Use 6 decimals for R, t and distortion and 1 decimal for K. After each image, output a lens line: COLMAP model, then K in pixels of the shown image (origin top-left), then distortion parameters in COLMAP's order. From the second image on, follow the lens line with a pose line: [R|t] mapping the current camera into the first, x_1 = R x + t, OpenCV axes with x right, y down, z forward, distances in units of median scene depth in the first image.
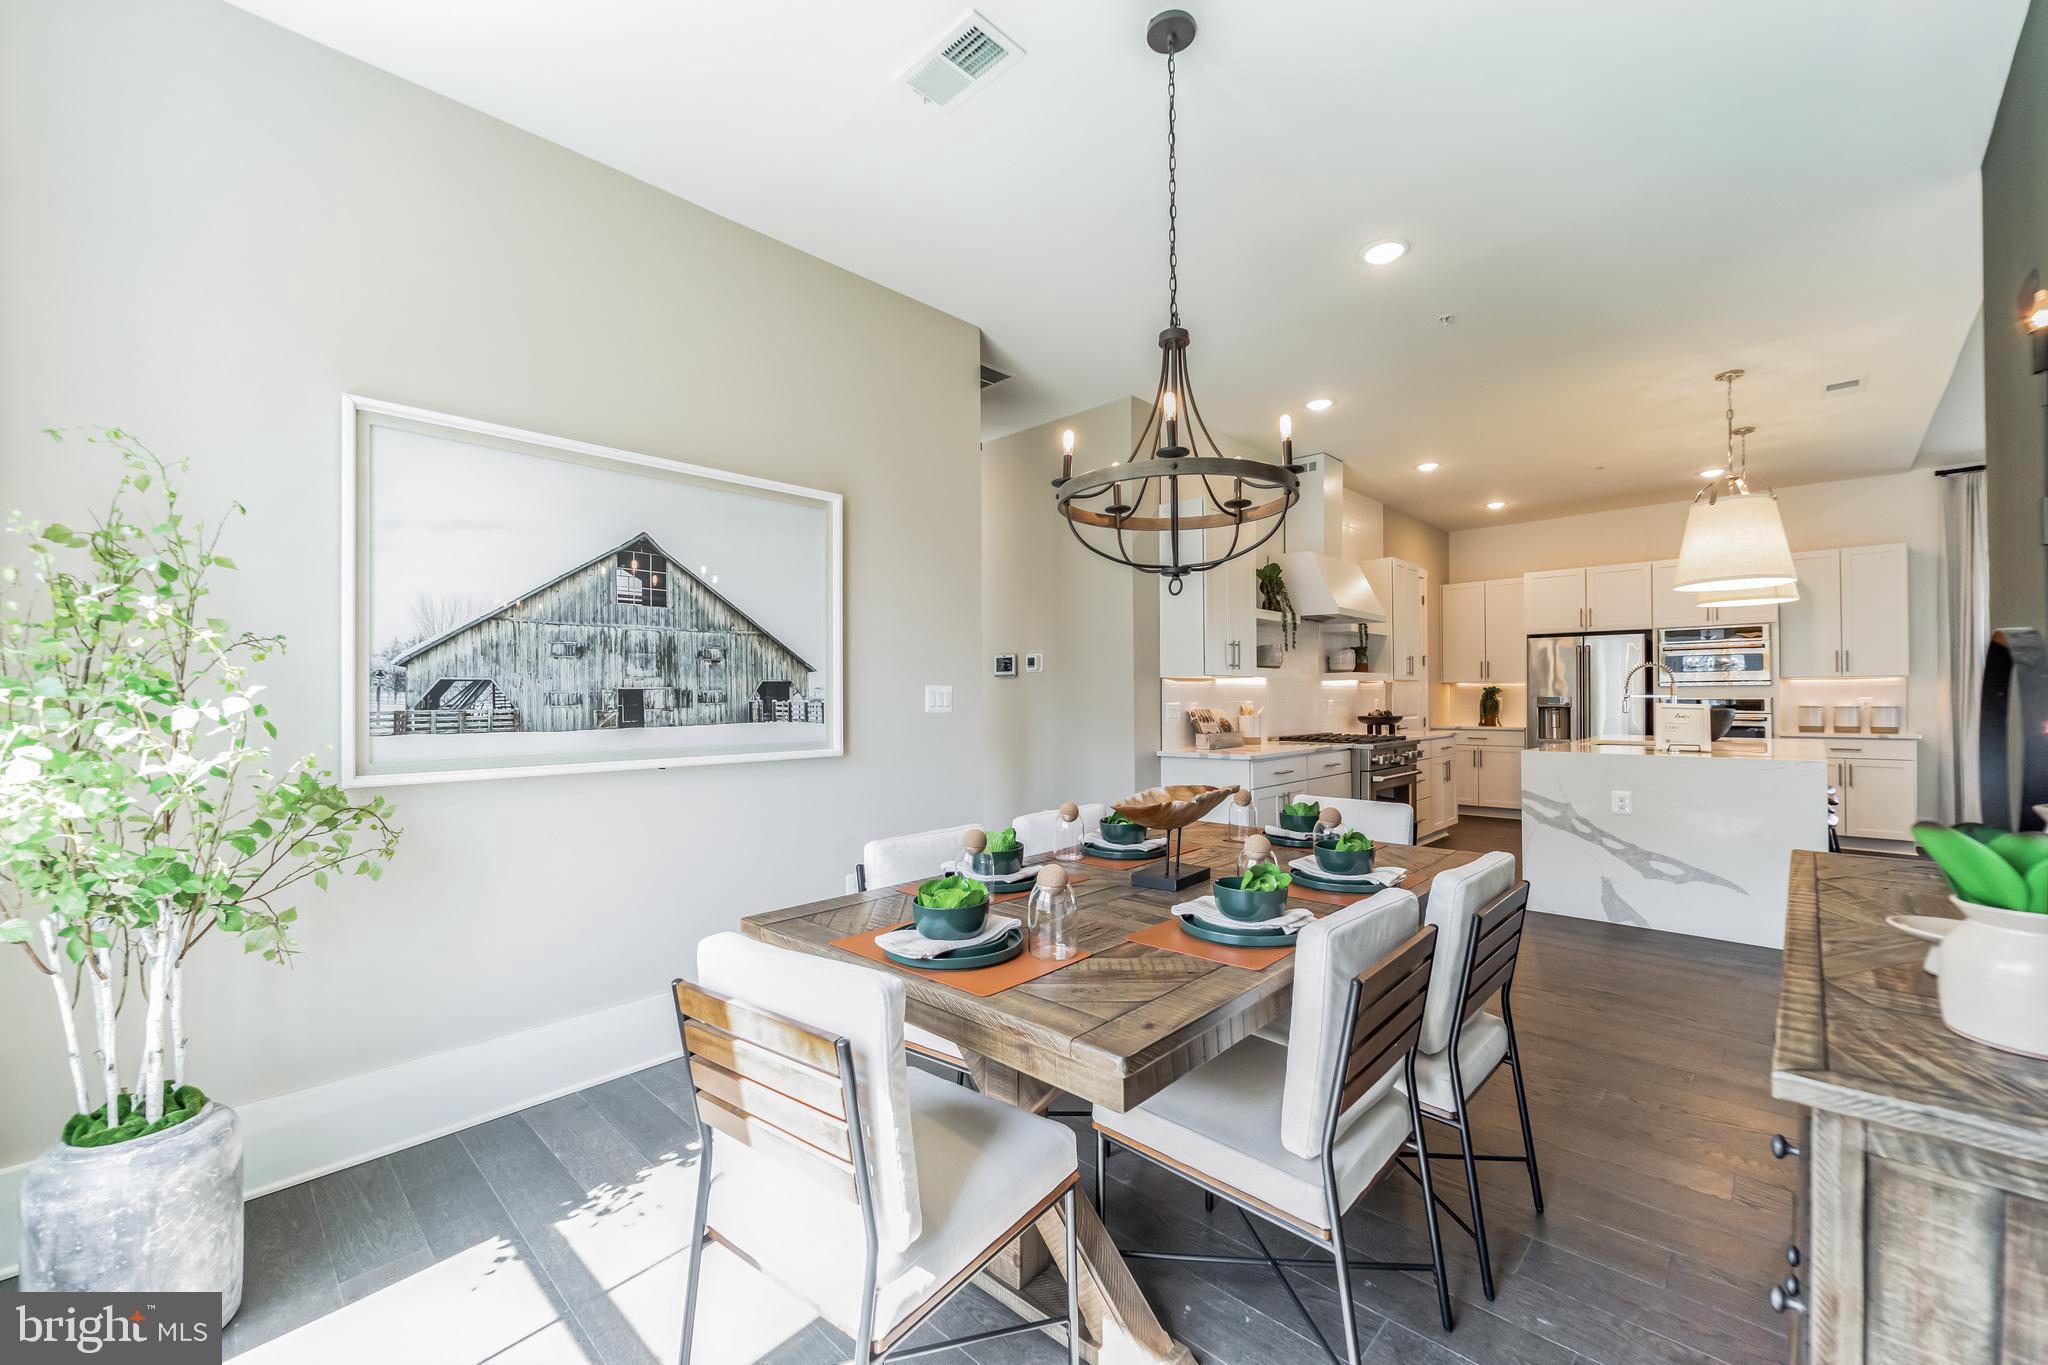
lens RADIAL K [[833.1, 0, 1015.6], [0, 833.1, 693.1], [0, 0, 1]] dist [0.001582, 0.000192]
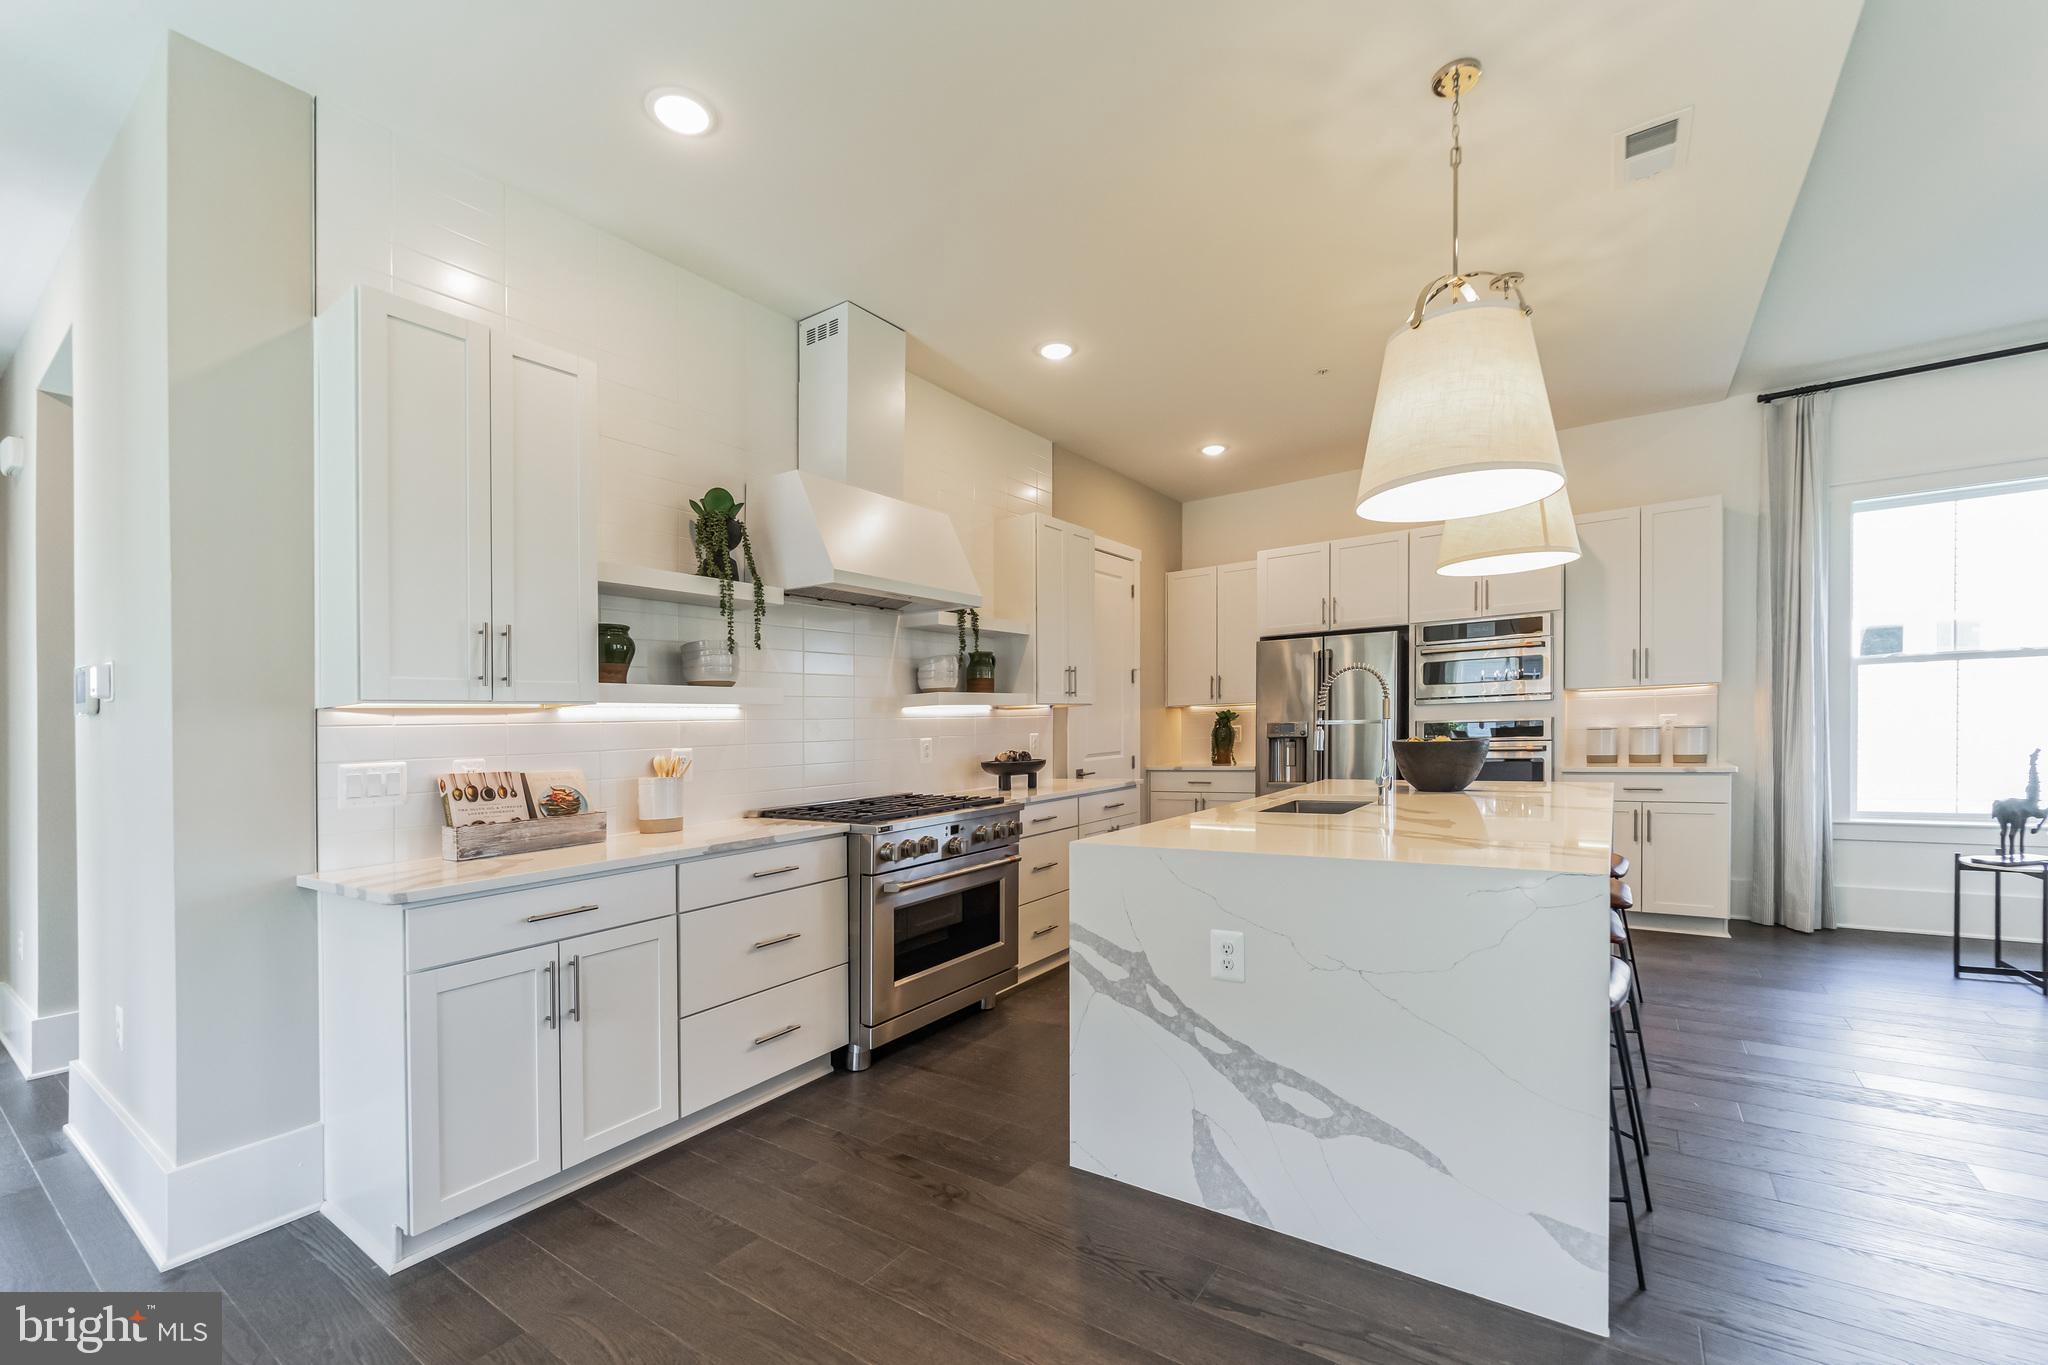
lens RADIAL K [[833.1, 0, 1044.6], [0, 833.1, 767.2], [0, 0, 1]] dist [0.001582, 0.000192]
pose [[0.986554, -0.032314, 0.160211, 0.368247], [0.023992, 0.998274, 0.053609, -0.001114], [-0.161666, -0.049045, 0.985626, 0.372632]]
